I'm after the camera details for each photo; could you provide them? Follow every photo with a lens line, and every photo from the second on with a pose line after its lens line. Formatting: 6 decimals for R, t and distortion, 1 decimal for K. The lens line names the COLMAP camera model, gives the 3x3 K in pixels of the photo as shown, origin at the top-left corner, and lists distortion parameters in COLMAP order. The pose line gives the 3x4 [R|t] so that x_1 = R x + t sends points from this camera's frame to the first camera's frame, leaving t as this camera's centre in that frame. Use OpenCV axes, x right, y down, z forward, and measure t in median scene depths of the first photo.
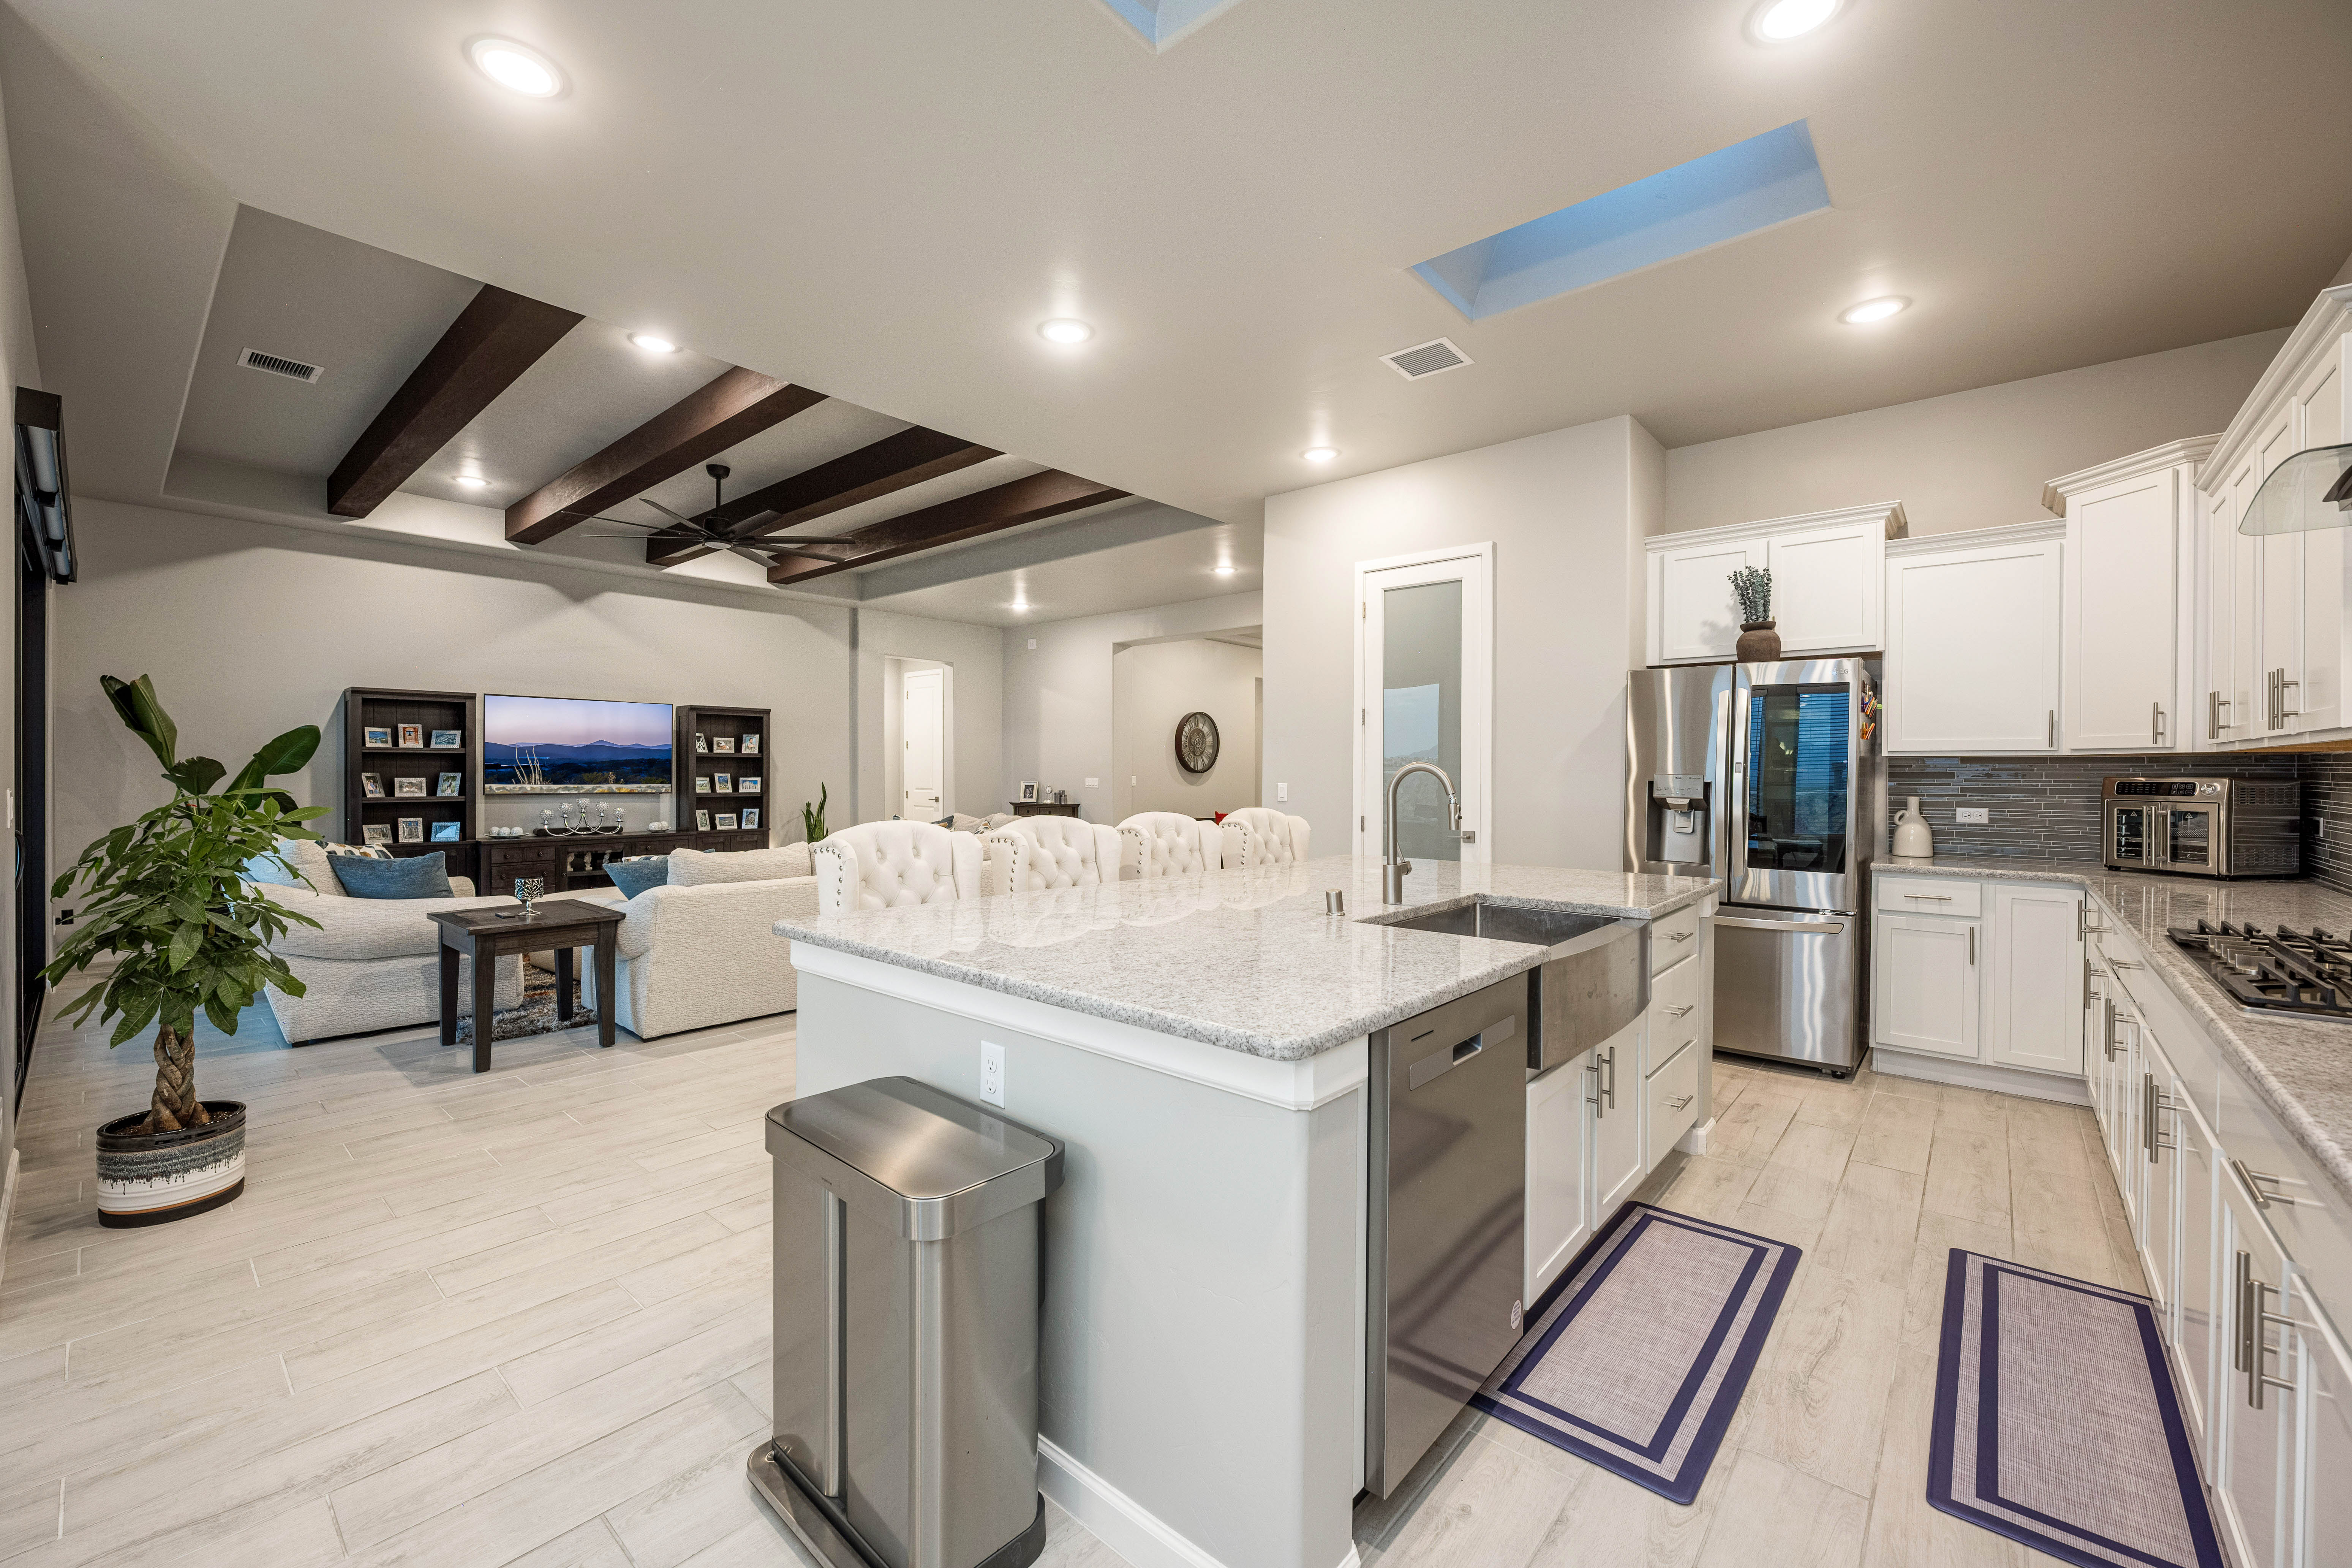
lens RADIAL K [[932.1, 0, 1191.2], [0, 932.1, 771.9], [0, 0, 1]] dist [-0.006677, 0.000063]
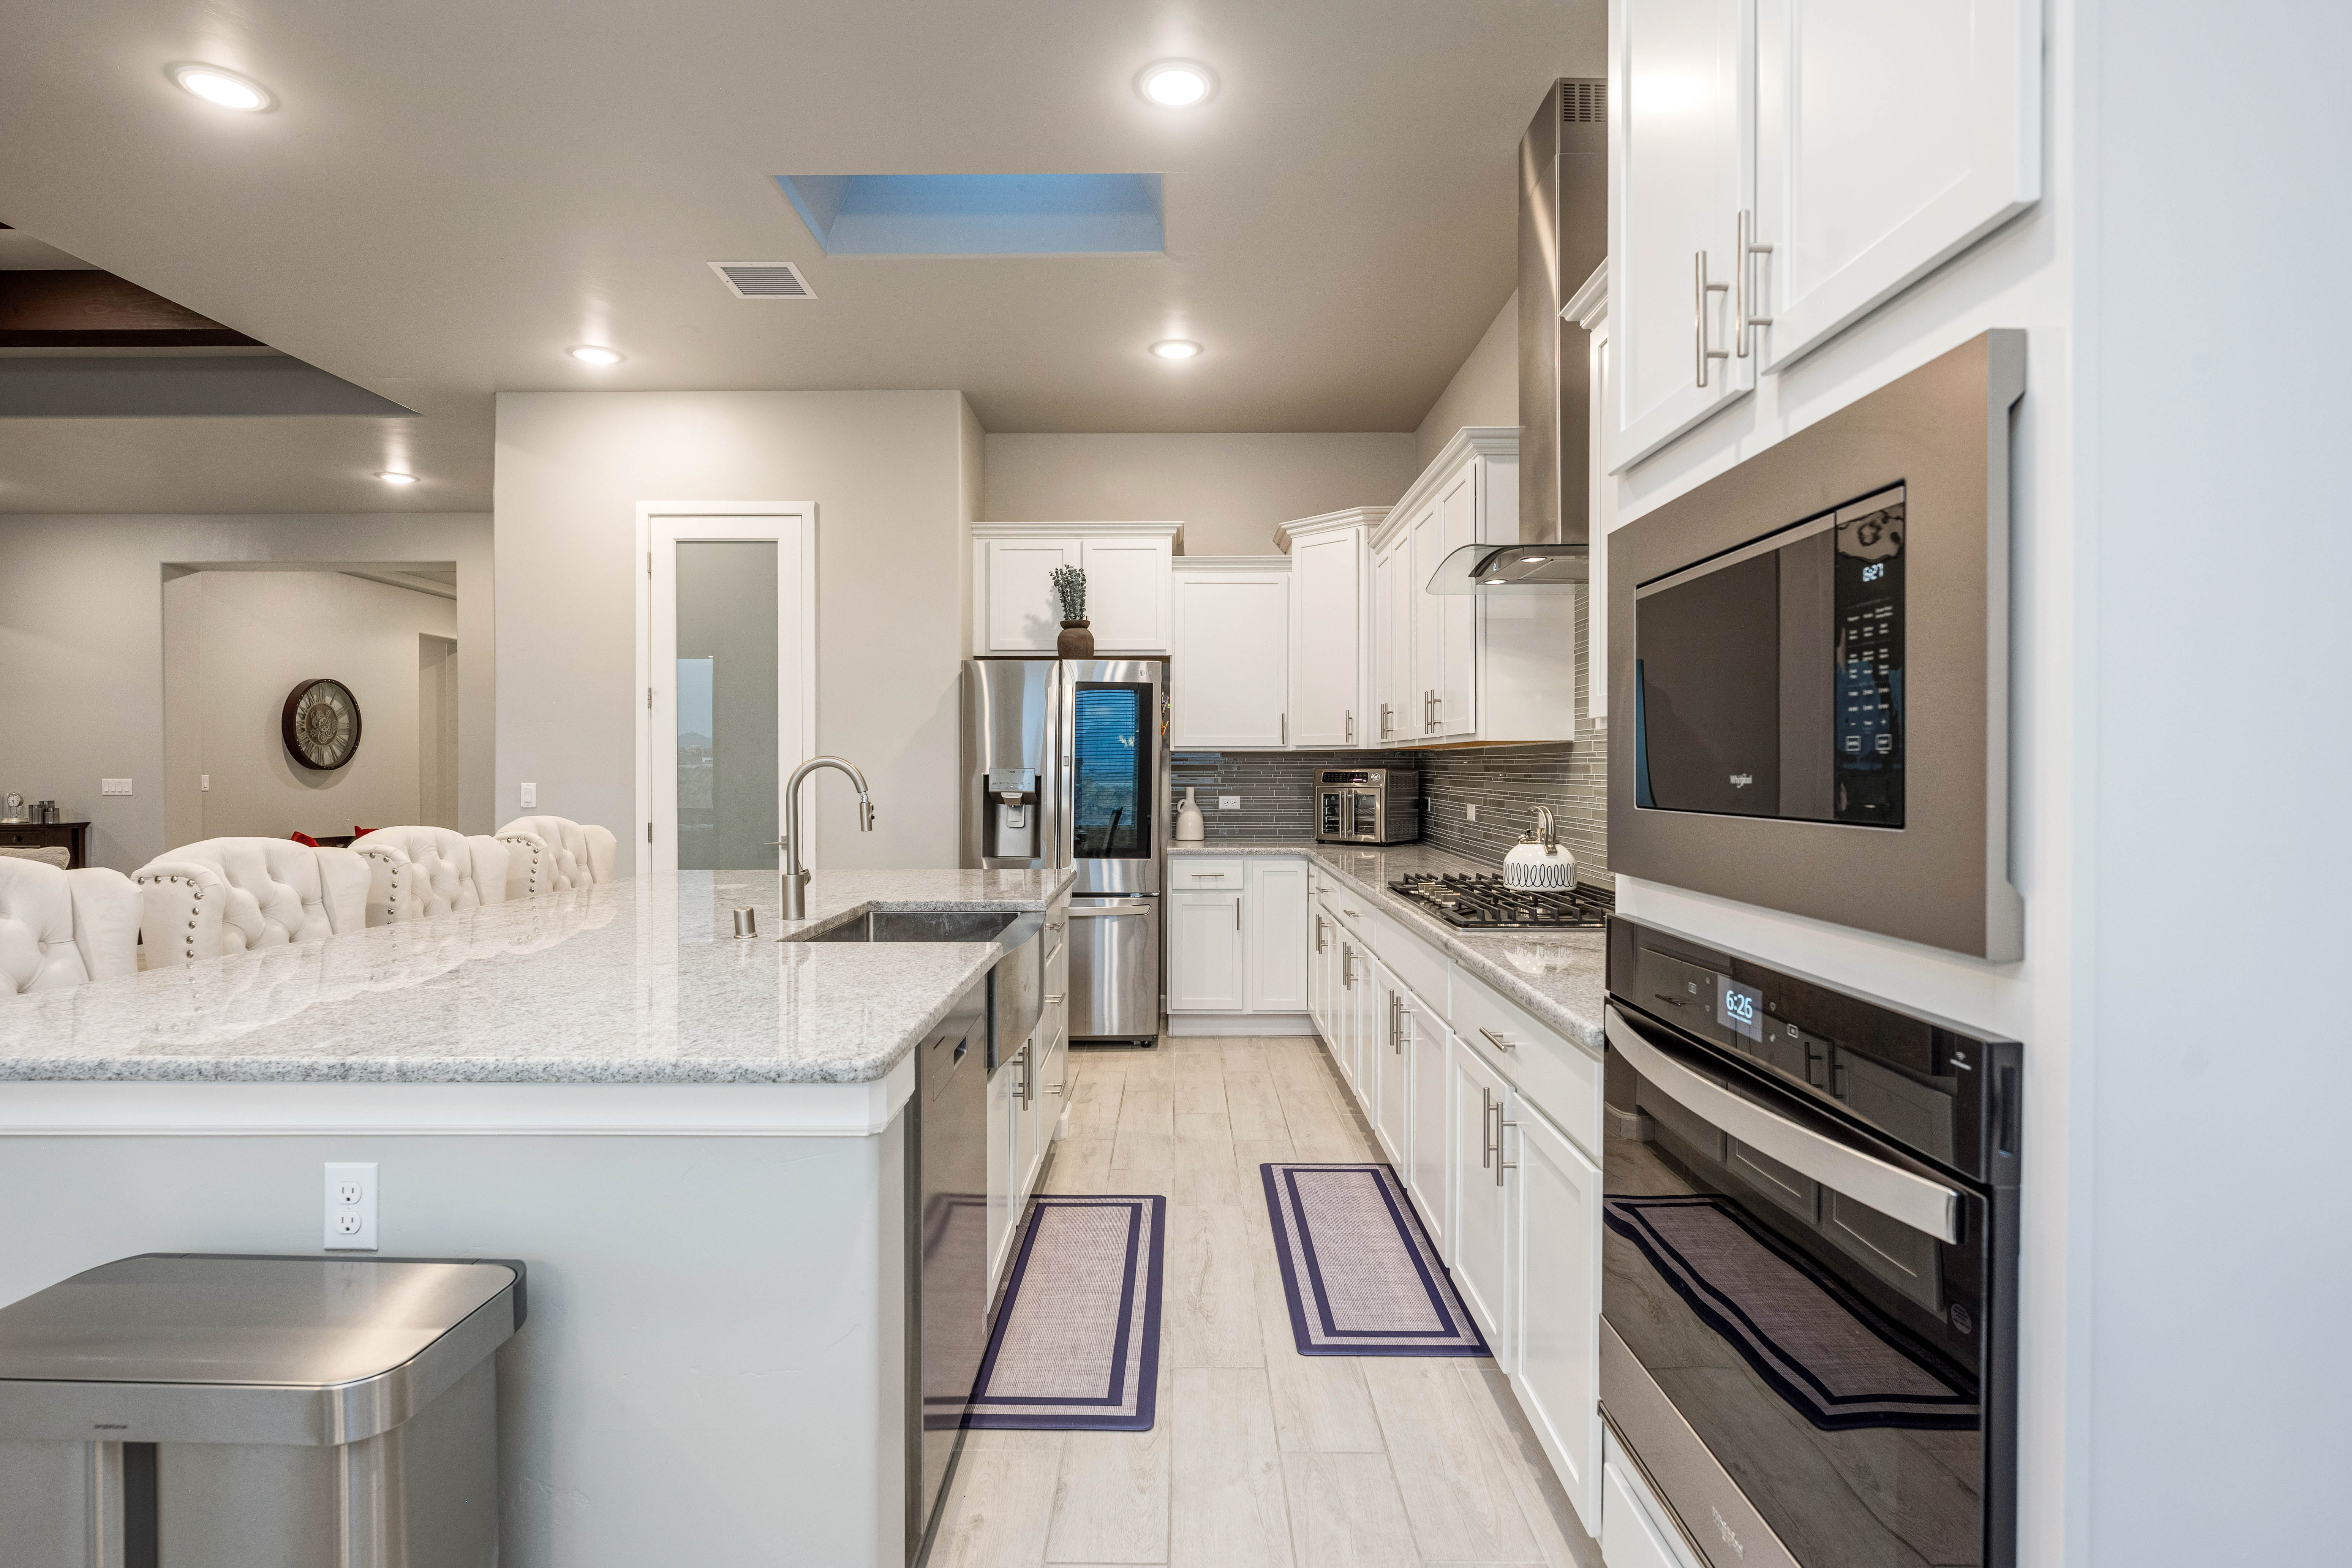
lens RADIAL K [[1113.6, 0, 1169.2], [0, 1113.6, 769.6], [0, 0, 1]] dist [-0.003107, -0.001348]
pose [[0.762533, -0.006616, 0.646915, -0.132100], [0.004430, 0.999978, 0.005006, -0.001288], [-0.646934, -0.000951, 0.762546, -0.011670]]
